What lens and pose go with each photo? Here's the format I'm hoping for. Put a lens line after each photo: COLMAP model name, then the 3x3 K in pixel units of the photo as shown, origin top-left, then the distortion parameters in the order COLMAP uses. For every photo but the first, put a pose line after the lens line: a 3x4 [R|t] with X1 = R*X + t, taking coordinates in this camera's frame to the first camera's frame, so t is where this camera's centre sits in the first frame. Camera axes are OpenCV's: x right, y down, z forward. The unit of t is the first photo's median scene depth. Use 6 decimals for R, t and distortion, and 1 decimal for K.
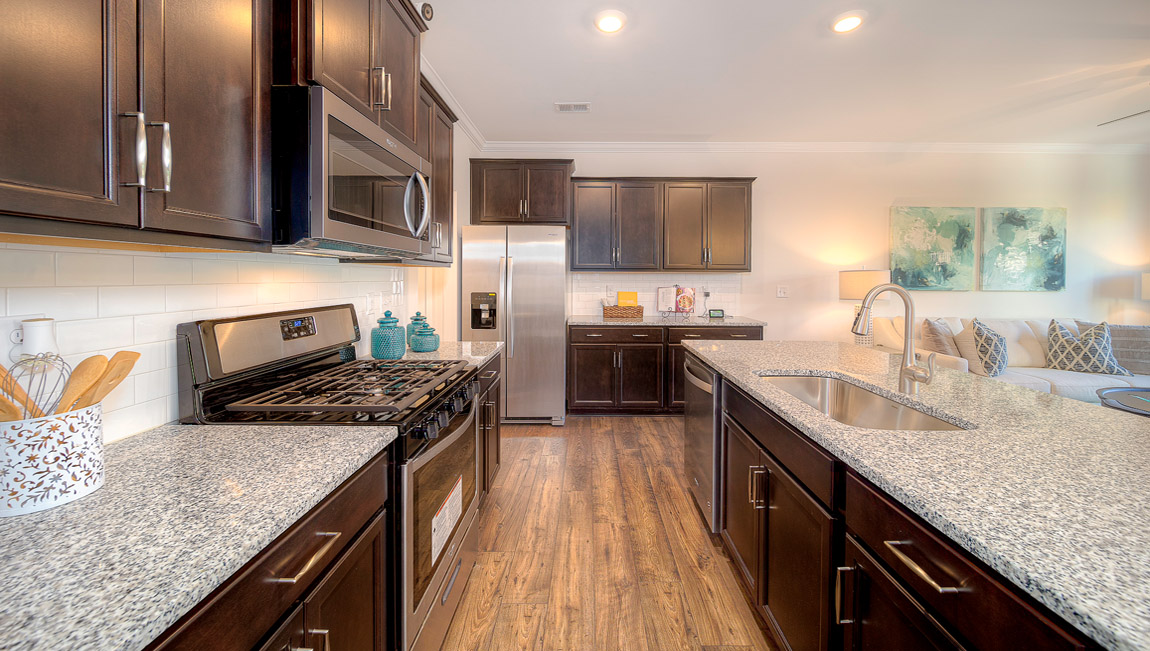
lens RADIAL K [[403.2, 0, 574.6], [0, 403.2, 279.8], [0, 0, 1]] dist [-0.000729, 0.000018]
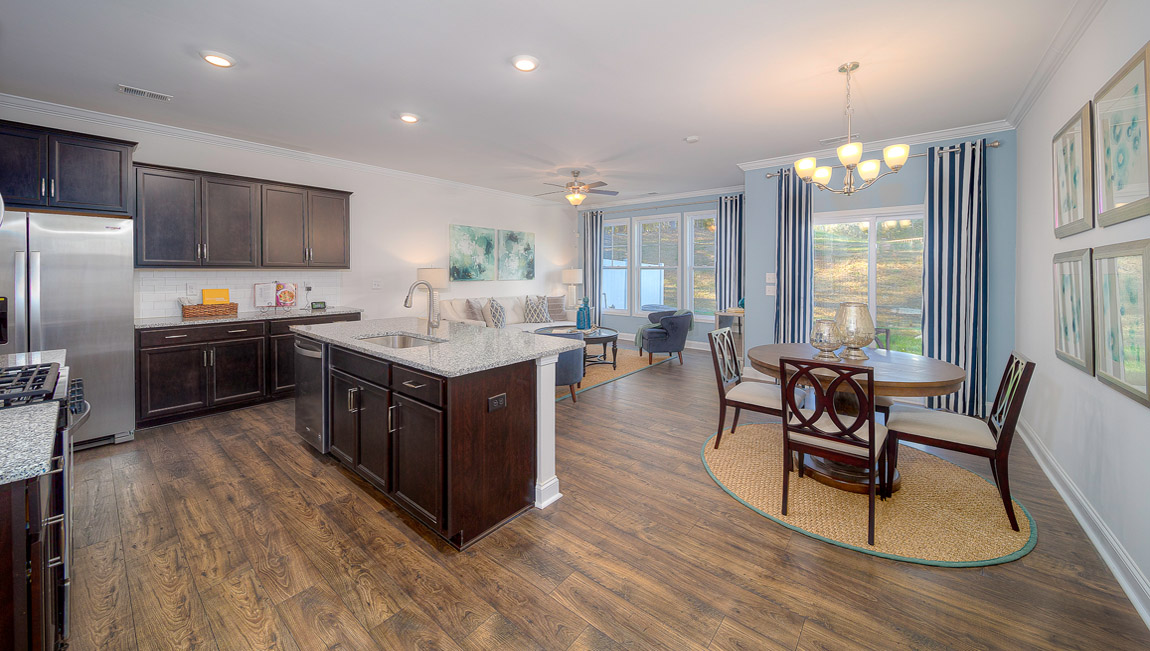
lens RADIAL K [[403.2, 0, 574.6], [0, 403.2, 279.8], [0, 0, 1]] dist [-0.000729, 0.000018]
pose [[0.608551, -0.019337, 0.793279, -0.120324], [0.002635, 0.999747, 0.022348, -0.013075], [-0.793511, -0.011509, 0.608447, -0.291131]]
